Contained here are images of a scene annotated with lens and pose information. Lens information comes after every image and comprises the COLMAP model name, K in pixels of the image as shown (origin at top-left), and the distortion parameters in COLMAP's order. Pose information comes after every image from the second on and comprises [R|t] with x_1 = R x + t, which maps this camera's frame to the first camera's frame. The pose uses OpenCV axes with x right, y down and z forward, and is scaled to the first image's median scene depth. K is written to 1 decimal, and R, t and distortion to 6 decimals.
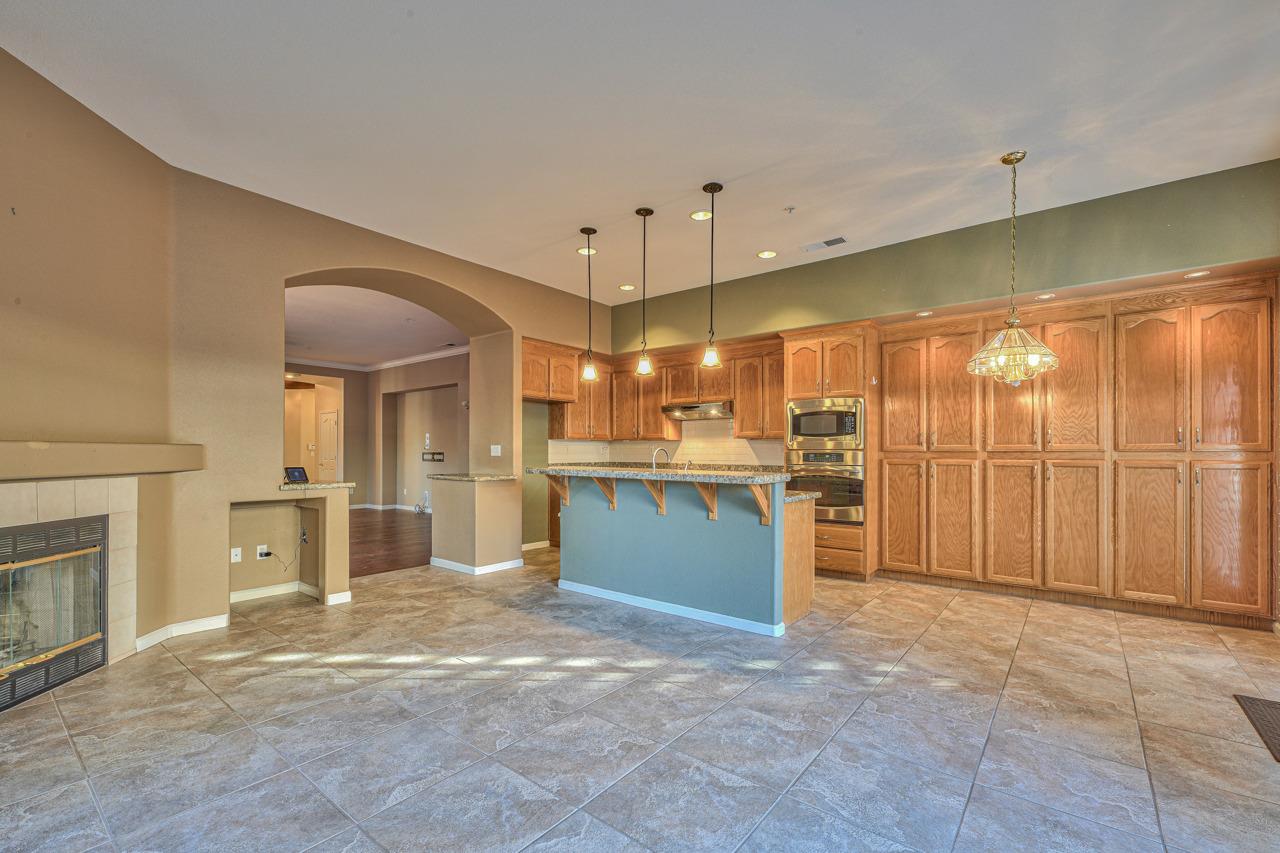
lens RADIAL K [[552.9, 0, 633.7], [0, 552.9, 450.4], [0, 0, 1]] dist [0.009897, -0.004821]
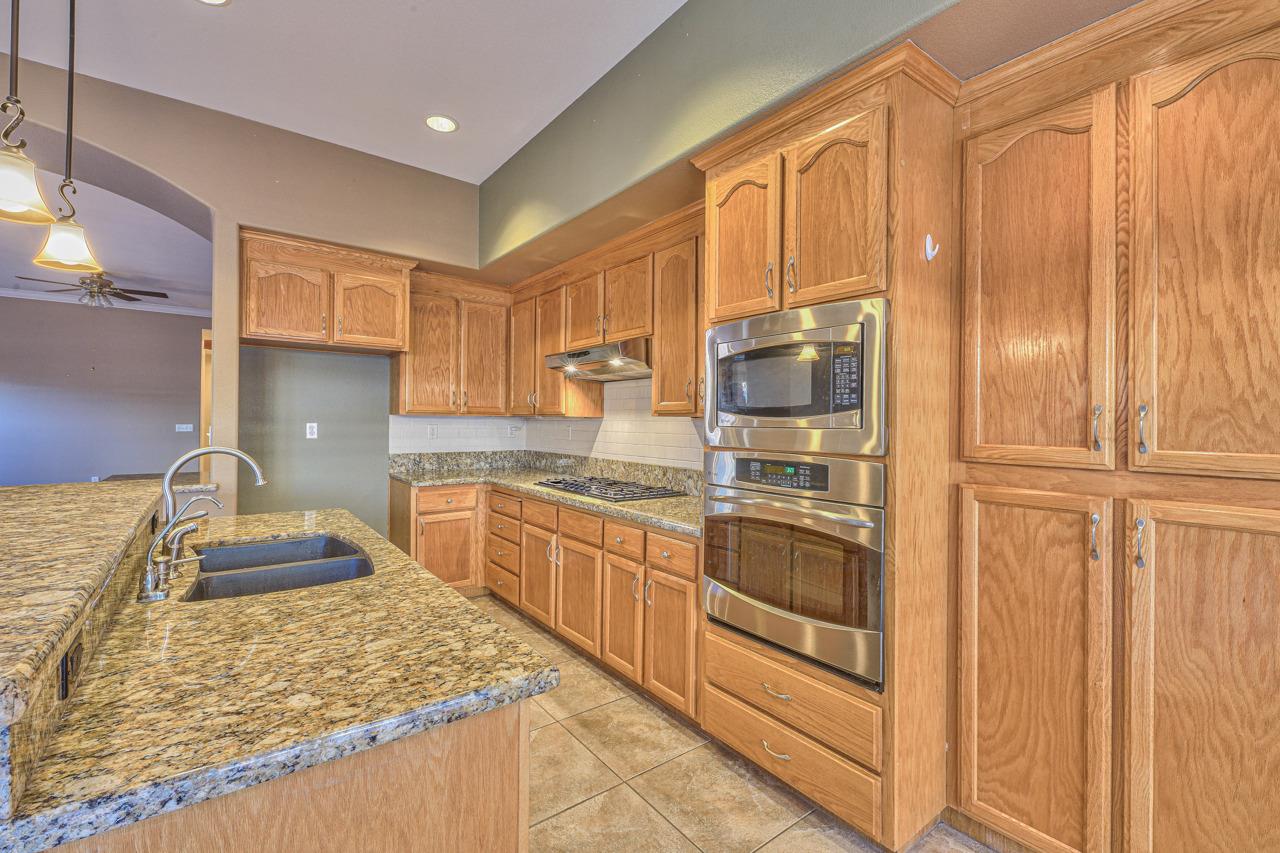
lens RADIAL K [[552.9, 0, 634.3], [0, 552.9, 417.8], [0, 0, 1]] dist [0.009897, -0.004821]
pose [[0.971571, 0.007363, -0.236632, 0.374490], [-0.008696, 0.999952, -0.004589, -0.023574], [0.236587, 0.006516, 0.971588, 0.699051]]
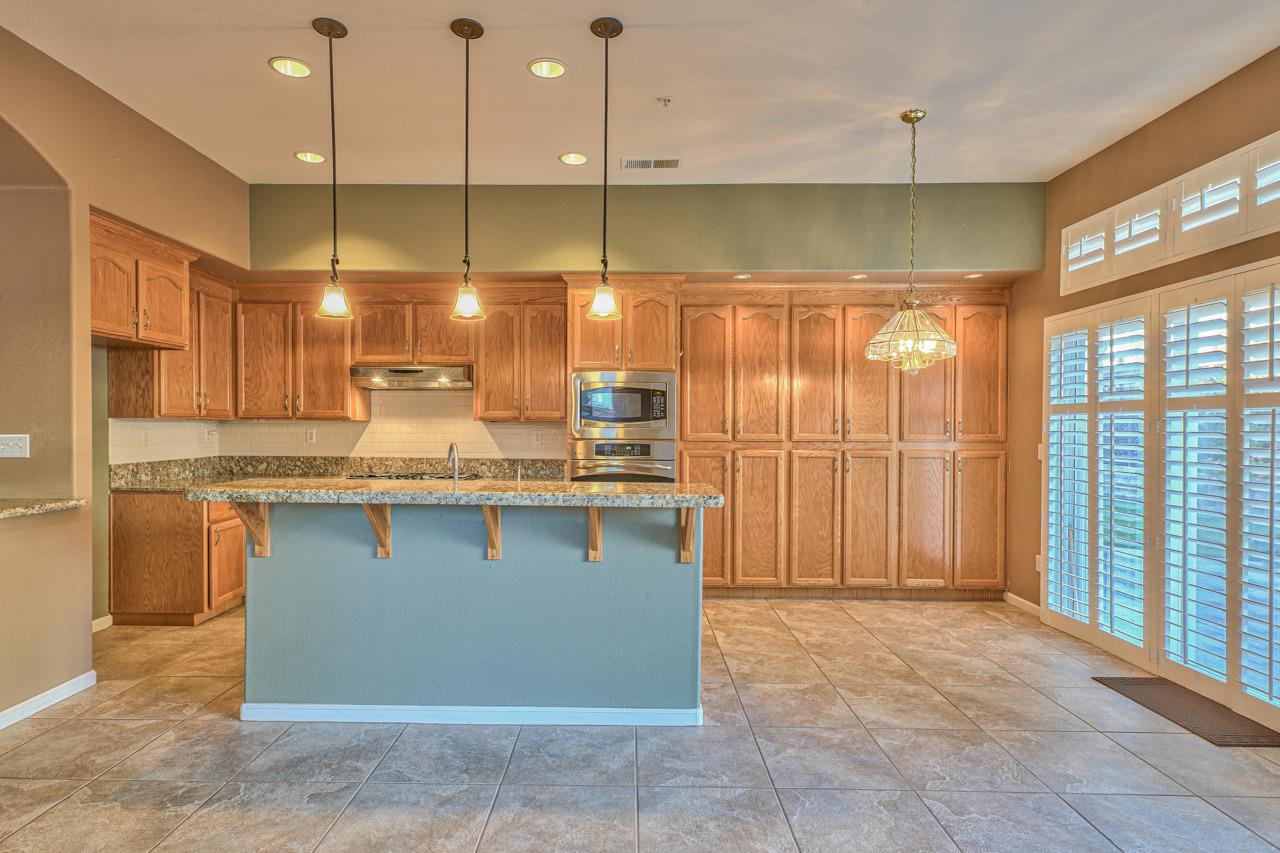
lens RADIAL K [[683.4, 0, 626.2], [0, 683.4, 431.5], [0, 0, 1]] dist [0.005977, 0.001076]
pose [[0.785126, -0.003827, 0.619324, -0.254438], [-0.005048, 0.999908, 0.012579, -0.026260], [-0.619315, -0.013003, 0.785035, 0.304431]]
